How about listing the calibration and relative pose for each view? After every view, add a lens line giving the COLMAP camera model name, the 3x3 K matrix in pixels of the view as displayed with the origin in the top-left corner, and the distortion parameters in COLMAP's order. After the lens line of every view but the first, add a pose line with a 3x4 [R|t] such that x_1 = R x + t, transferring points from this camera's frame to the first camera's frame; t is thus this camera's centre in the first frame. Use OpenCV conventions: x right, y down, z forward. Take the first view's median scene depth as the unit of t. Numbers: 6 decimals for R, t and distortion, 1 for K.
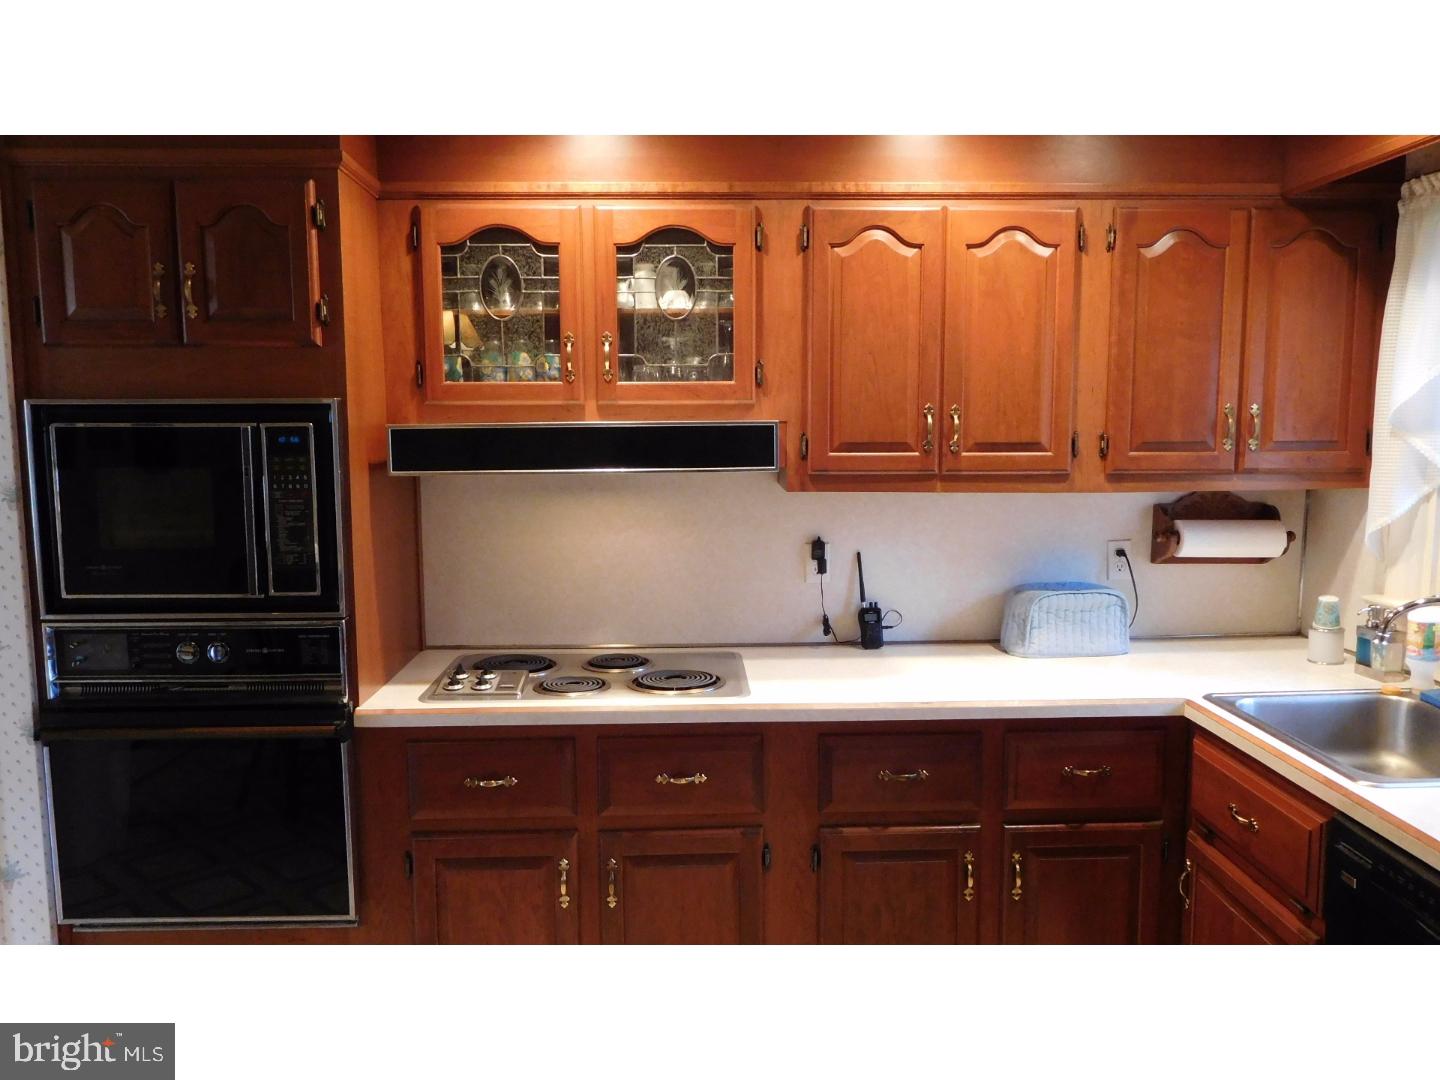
lens RADIAL K [[1073.7, 0, 719.8], [0, 1073.7, 538.8], [0, 0, 1]] dist [-0.004930, -0.012201]
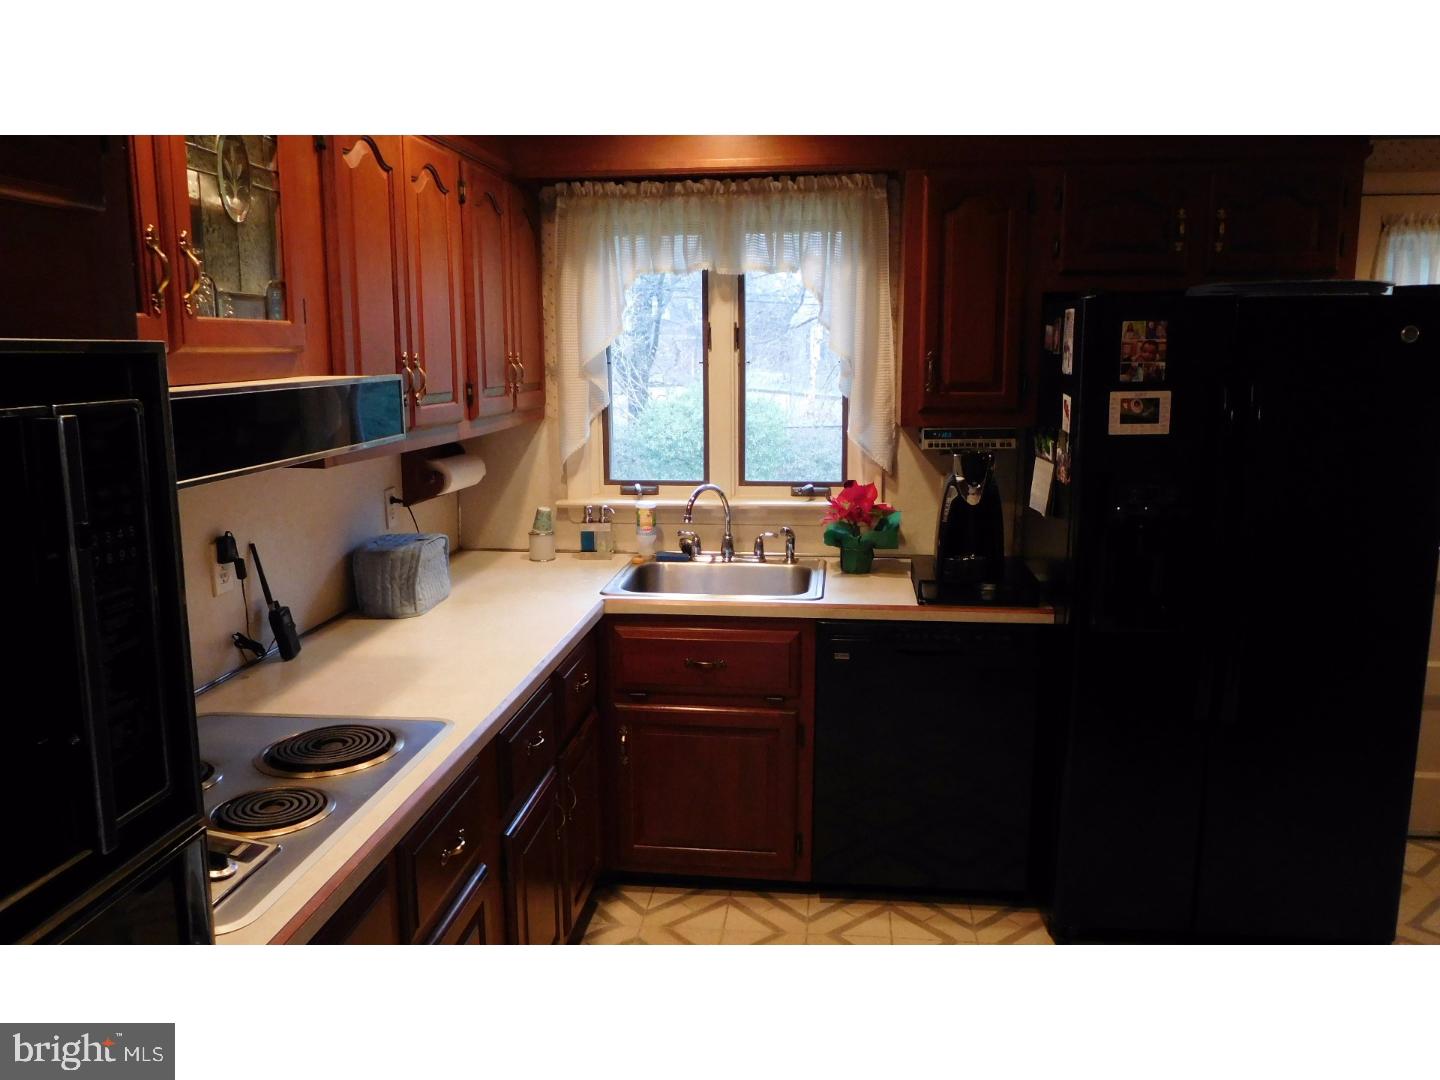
lens RADIAL K [[1073.7, 0, 726.4], [0, 1073.7, 542.2], [0, 0, 1]] dist [-0.004930, -0.012201]
pose [[0.139133, -0.170116, 0.975552, -0.743931], [0.114298, 0.981309, 0.154819, -0.088696], [-0.983655, 0.089964, 0.155977, 0.688835]]
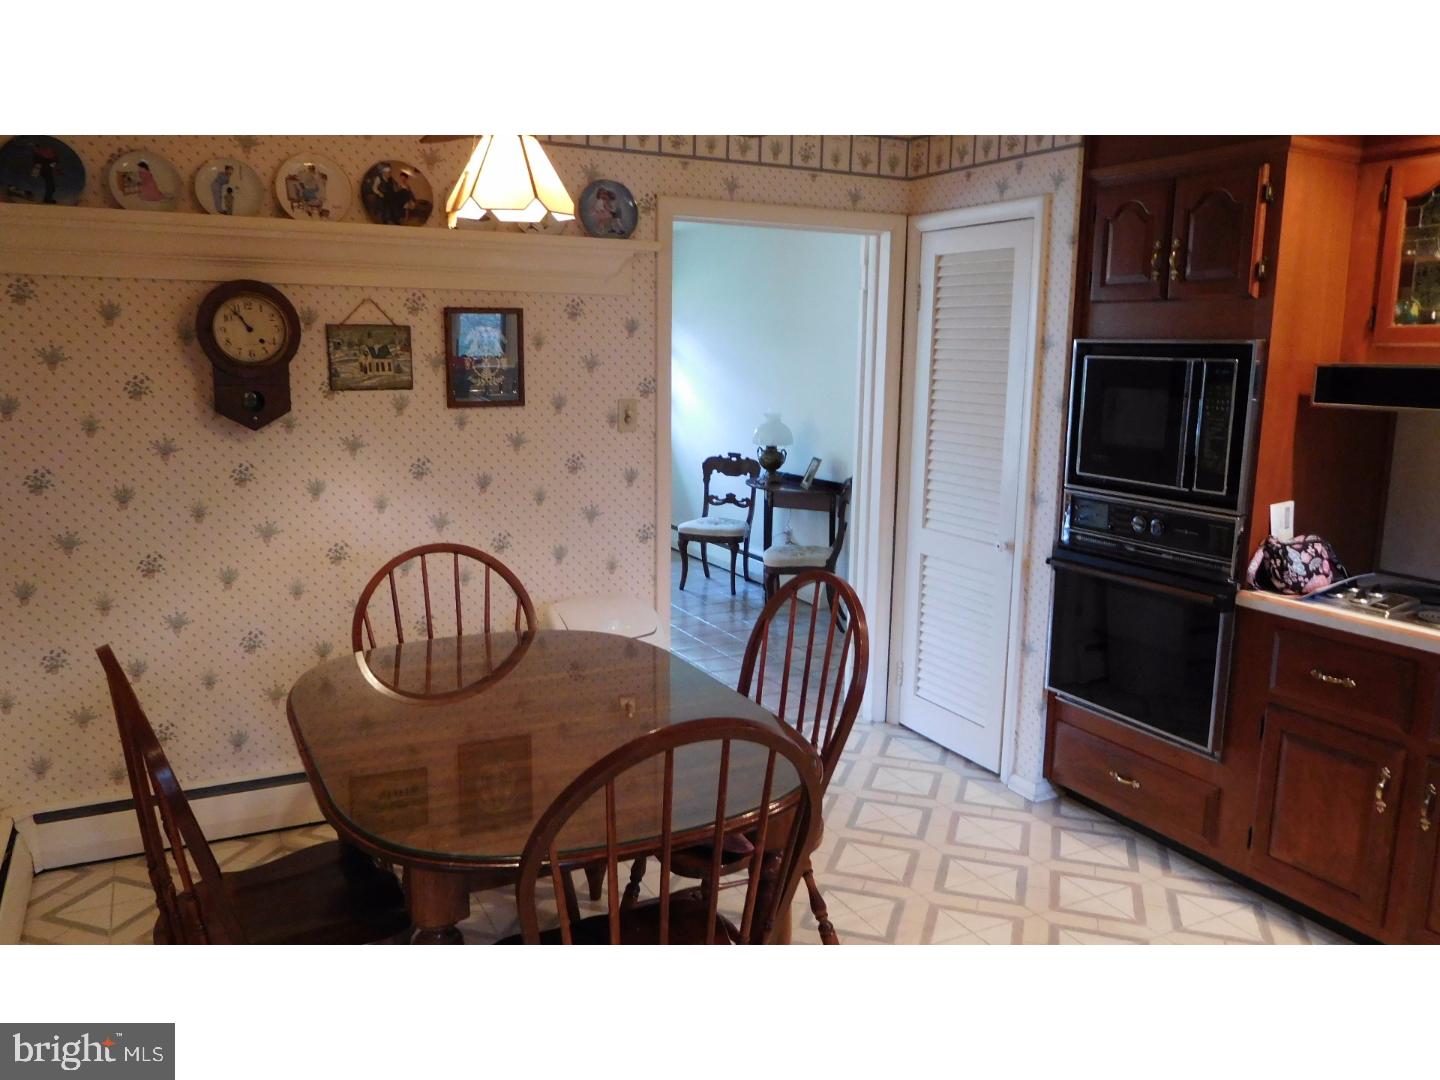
lens RADIAL K [[1073.7, 0, 722.6], [0, 1073.7, 539.6], [0, 0, 1]] dist [-0.004930, -0.012201]
pose [[0.428169, 0.167921, -0.887960, 0.507065], [-0.116497, 0.984642, 0.130031, 0.008166], [0.896158, 0.047769, 0.441156, -0.095021]]
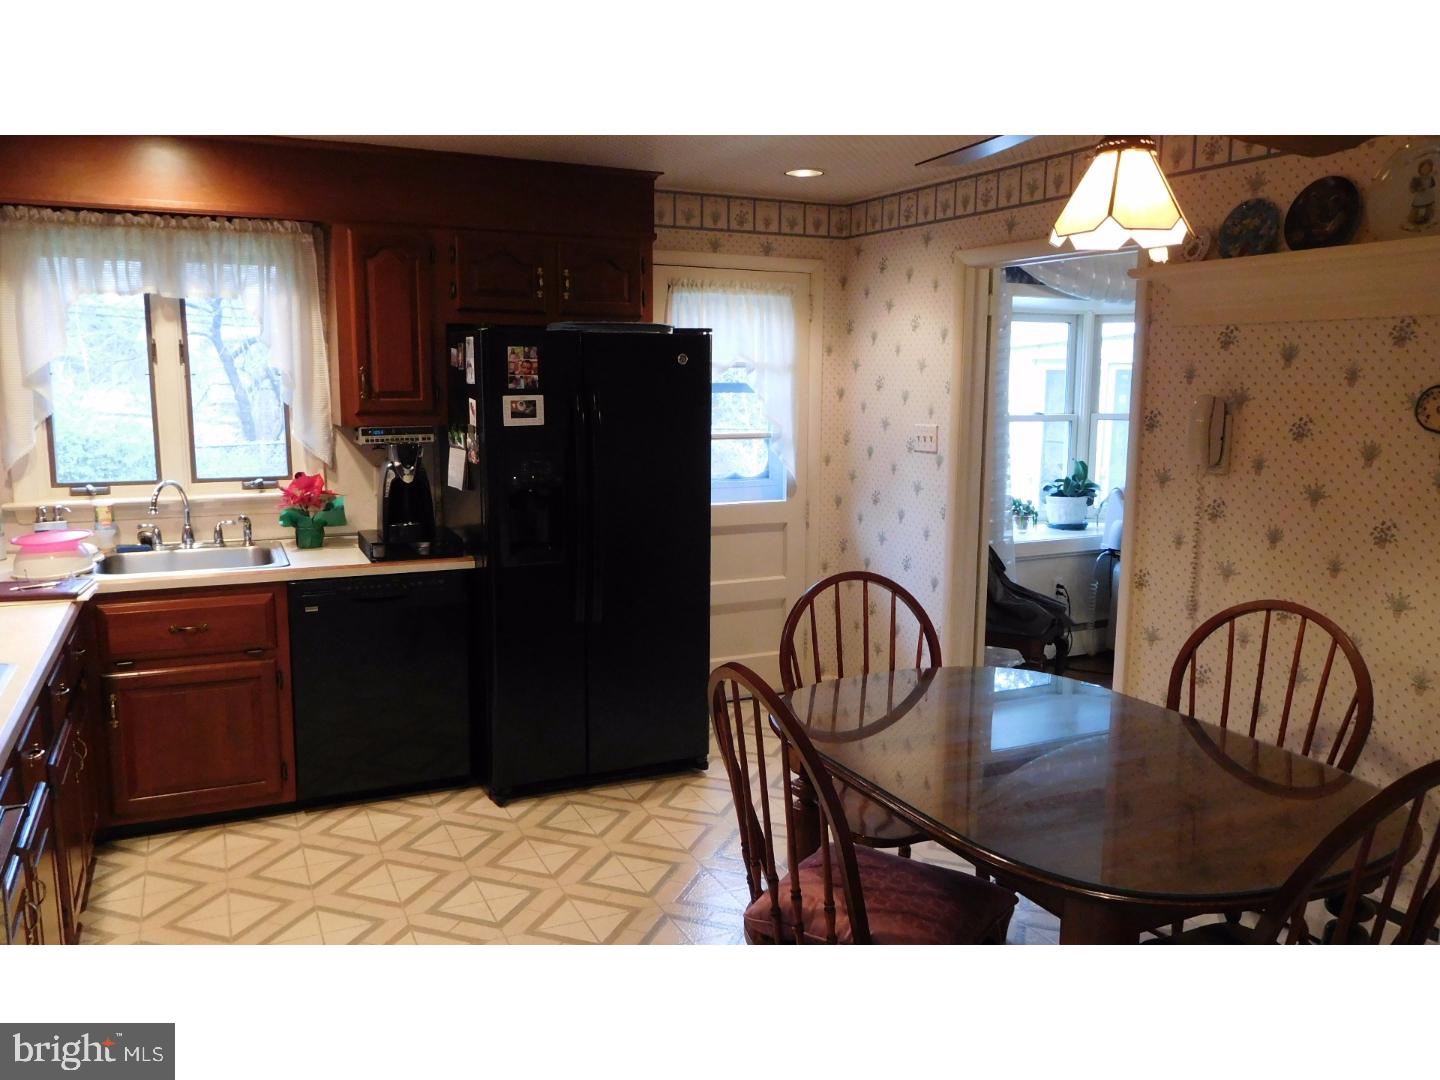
lens RADIAL K [[1073.7, 0, 722.2], [0, 1073.7, 535.7], [0, 0, 1]] dist [-0.004930, -0.012201]
pose [[-0.404296, -0.135139, 0.904590, -1.153102], [0.095263, 0.977423, 0.188597, -0.090322], [-0.909654, 0.162422, -0.382294, 0.797215]]
